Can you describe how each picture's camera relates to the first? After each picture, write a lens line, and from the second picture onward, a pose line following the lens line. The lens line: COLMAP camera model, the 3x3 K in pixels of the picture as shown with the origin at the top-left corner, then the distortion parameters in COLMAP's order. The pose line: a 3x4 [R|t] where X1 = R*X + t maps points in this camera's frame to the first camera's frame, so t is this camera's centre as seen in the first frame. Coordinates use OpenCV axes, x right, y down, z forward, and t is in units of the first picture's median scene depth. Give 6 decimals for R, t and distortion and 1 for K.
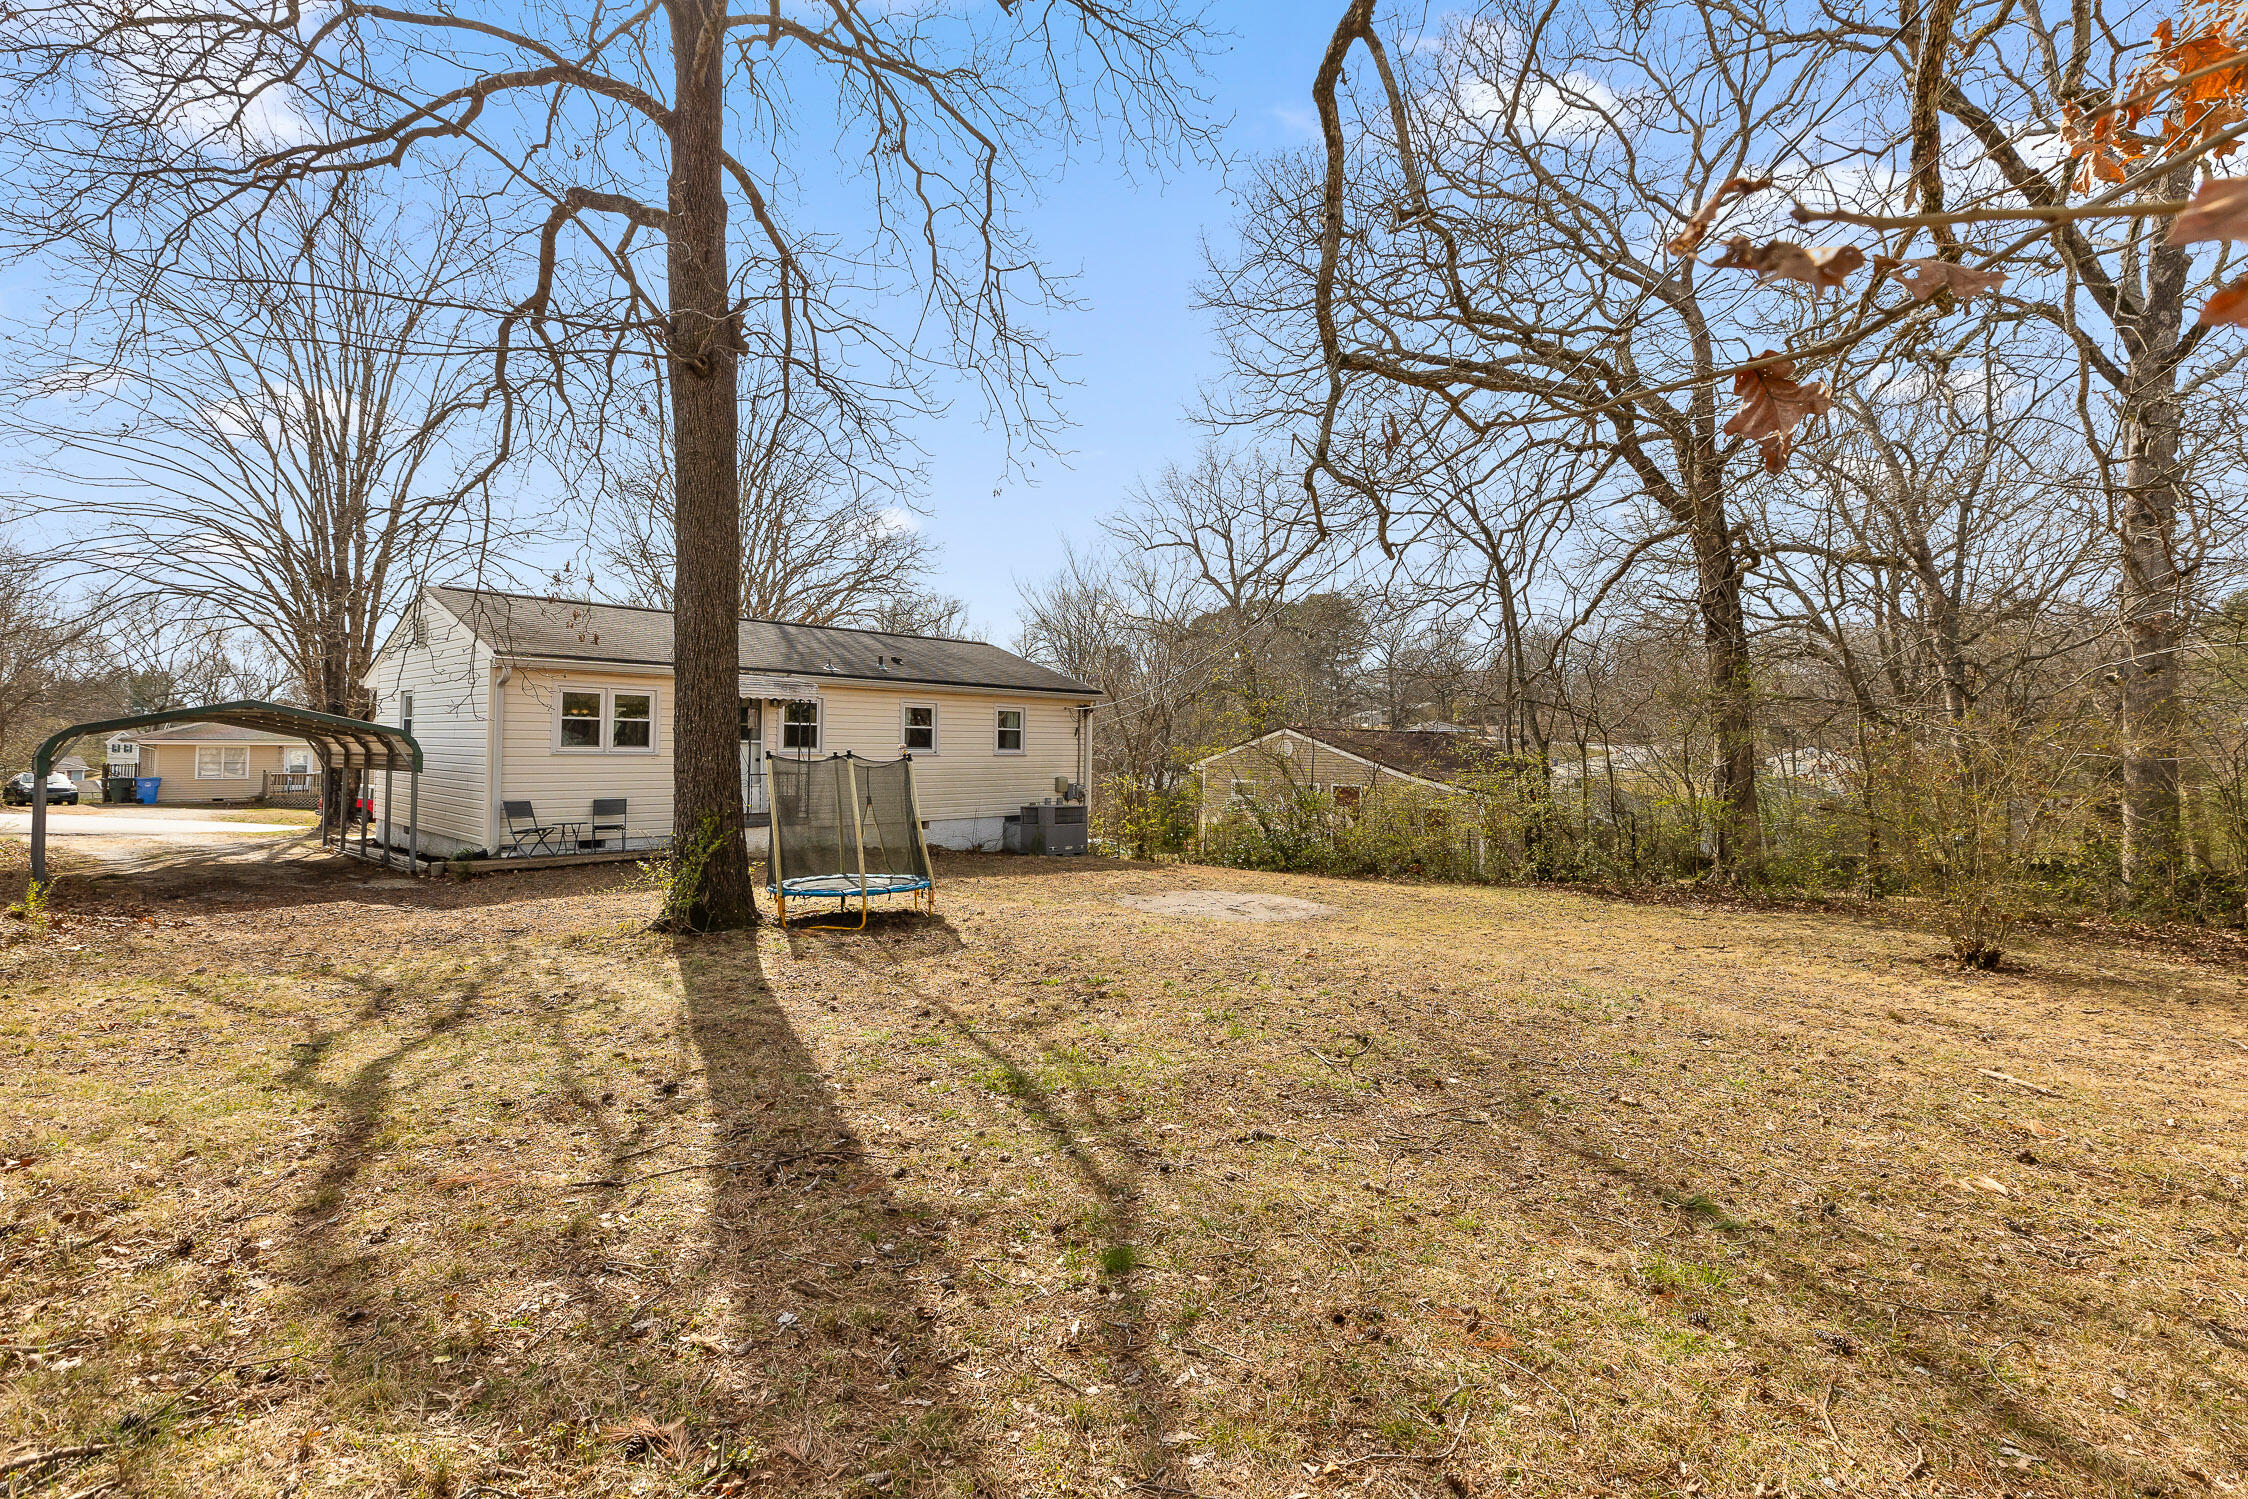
lens RADIAL K [[1035.2, 0, 1124.4], [0, 1035.2, 753.0], [0, 0, 1]] dist [0.000176, 0.000003]
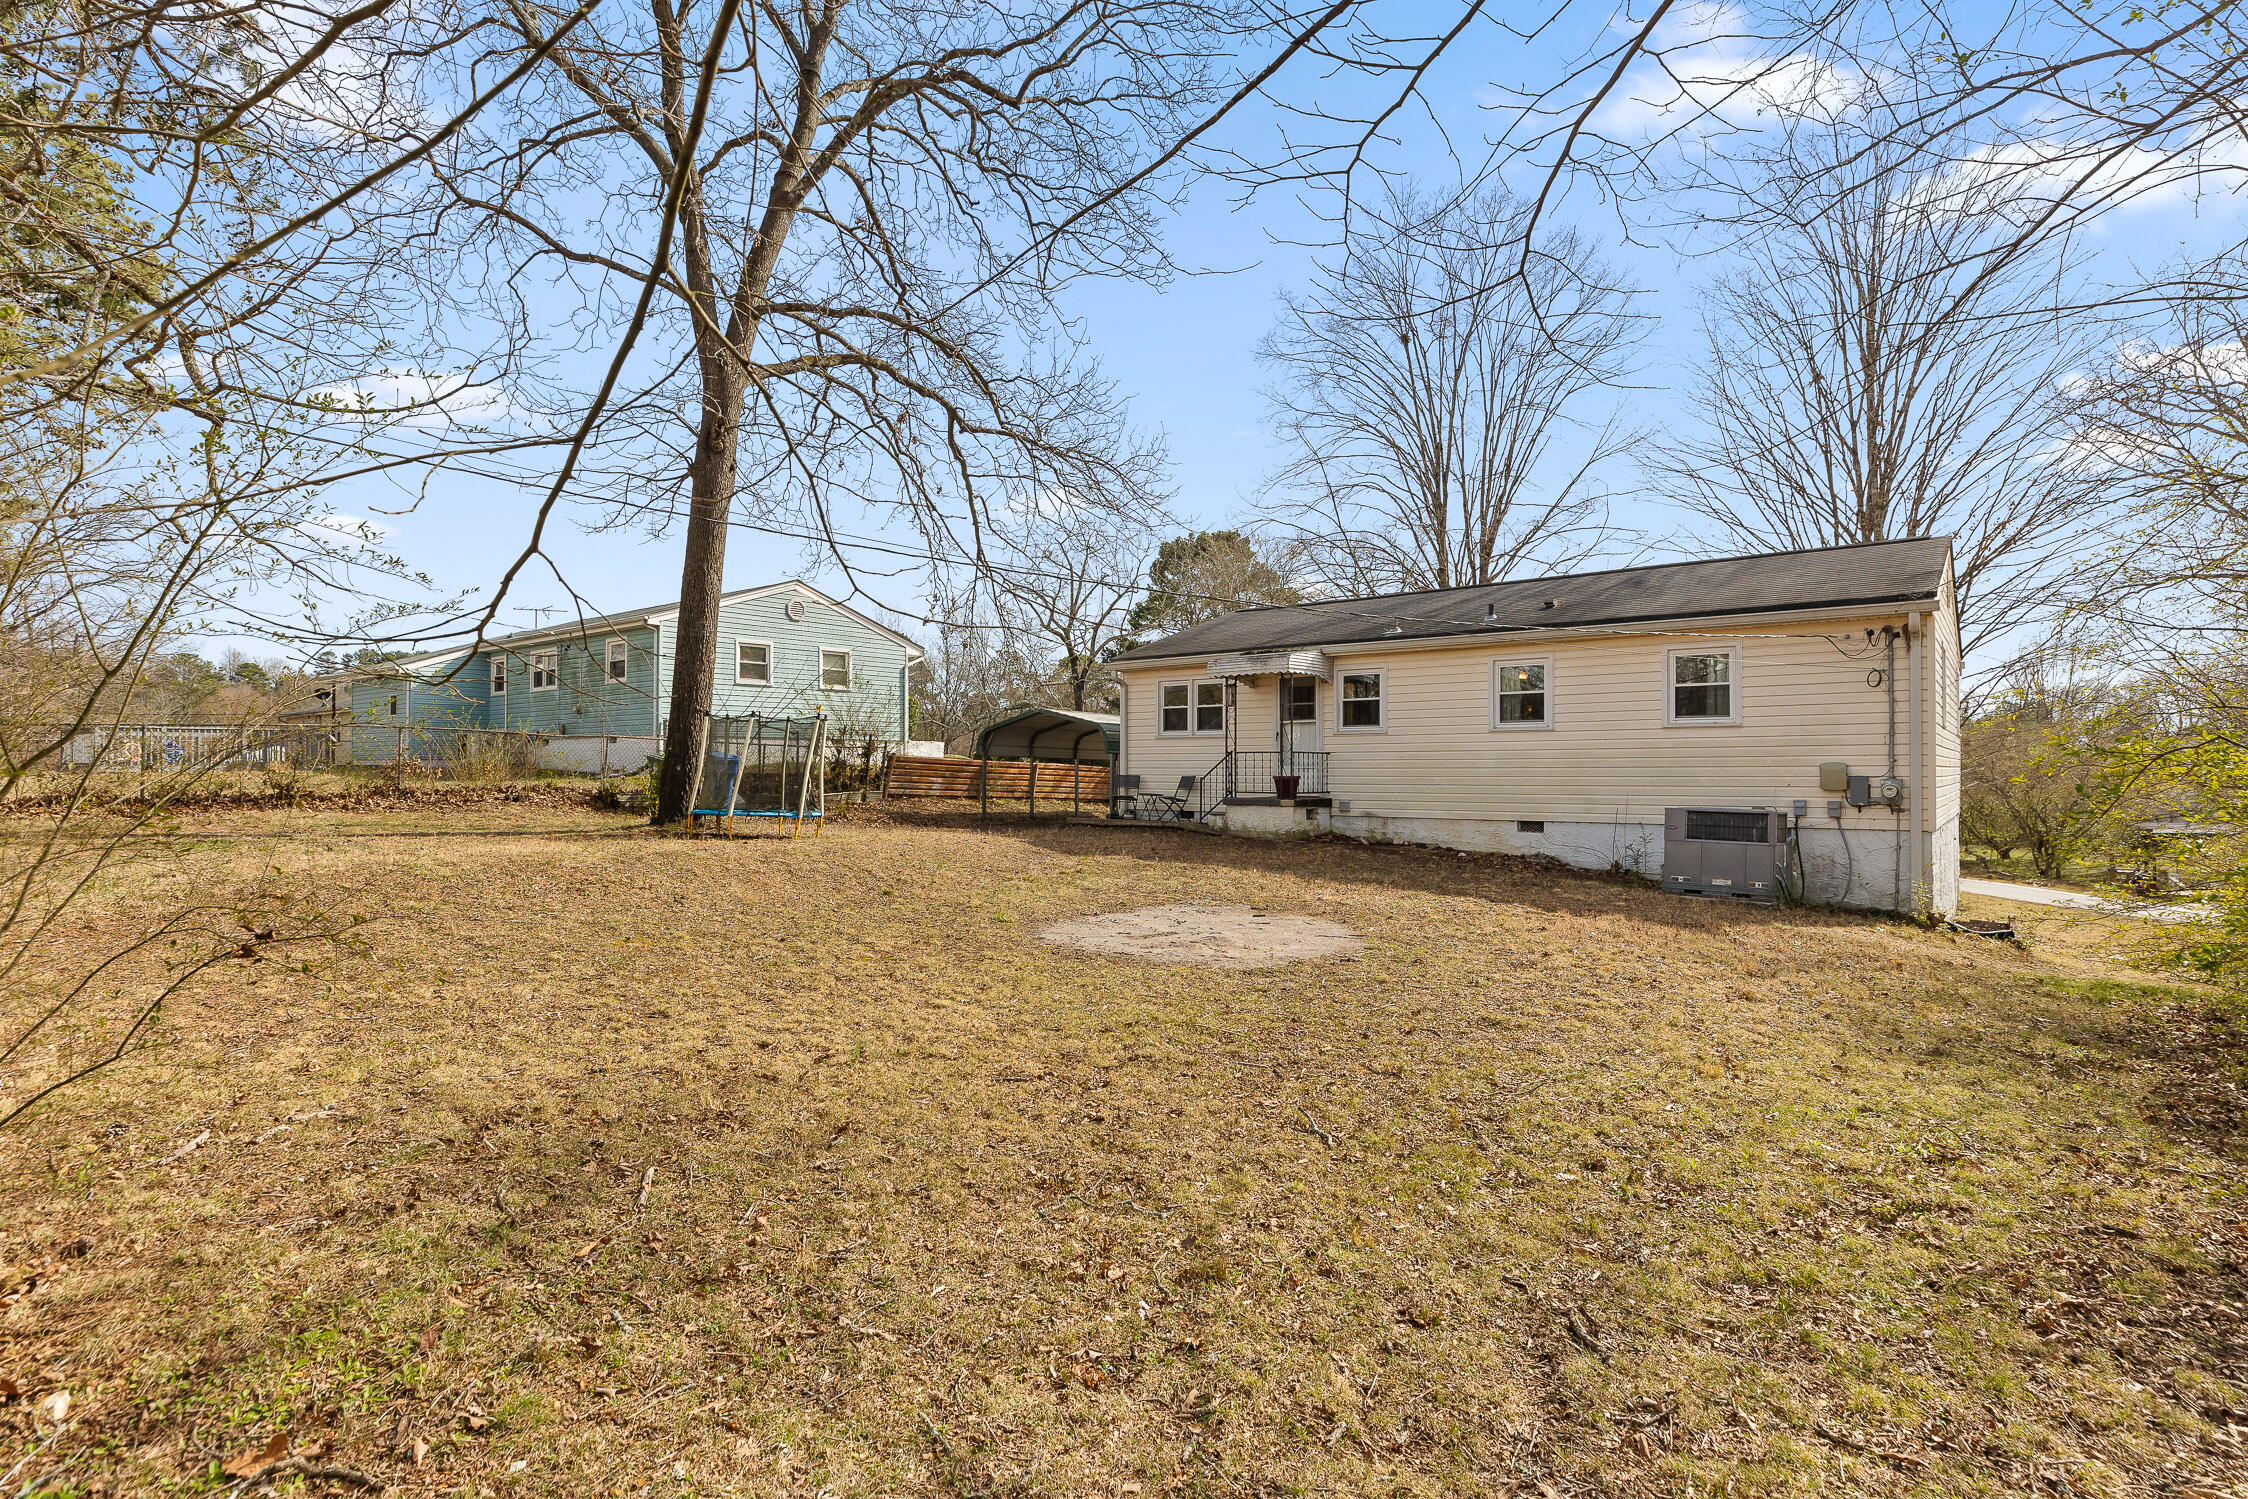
lens RADIAL K [[1165.3, 0, 1124.2], [0, 1165.3, 745.2], [0, 0, 1]] dist [0.000747, 0.000039]
pose [[0.012563, 0.004850, -0.999909, 0.671132], [0.023704, 0.999706, 0.005146, 0.001476], [0.999640, -0.023766, 0.012445, 0.762461]]
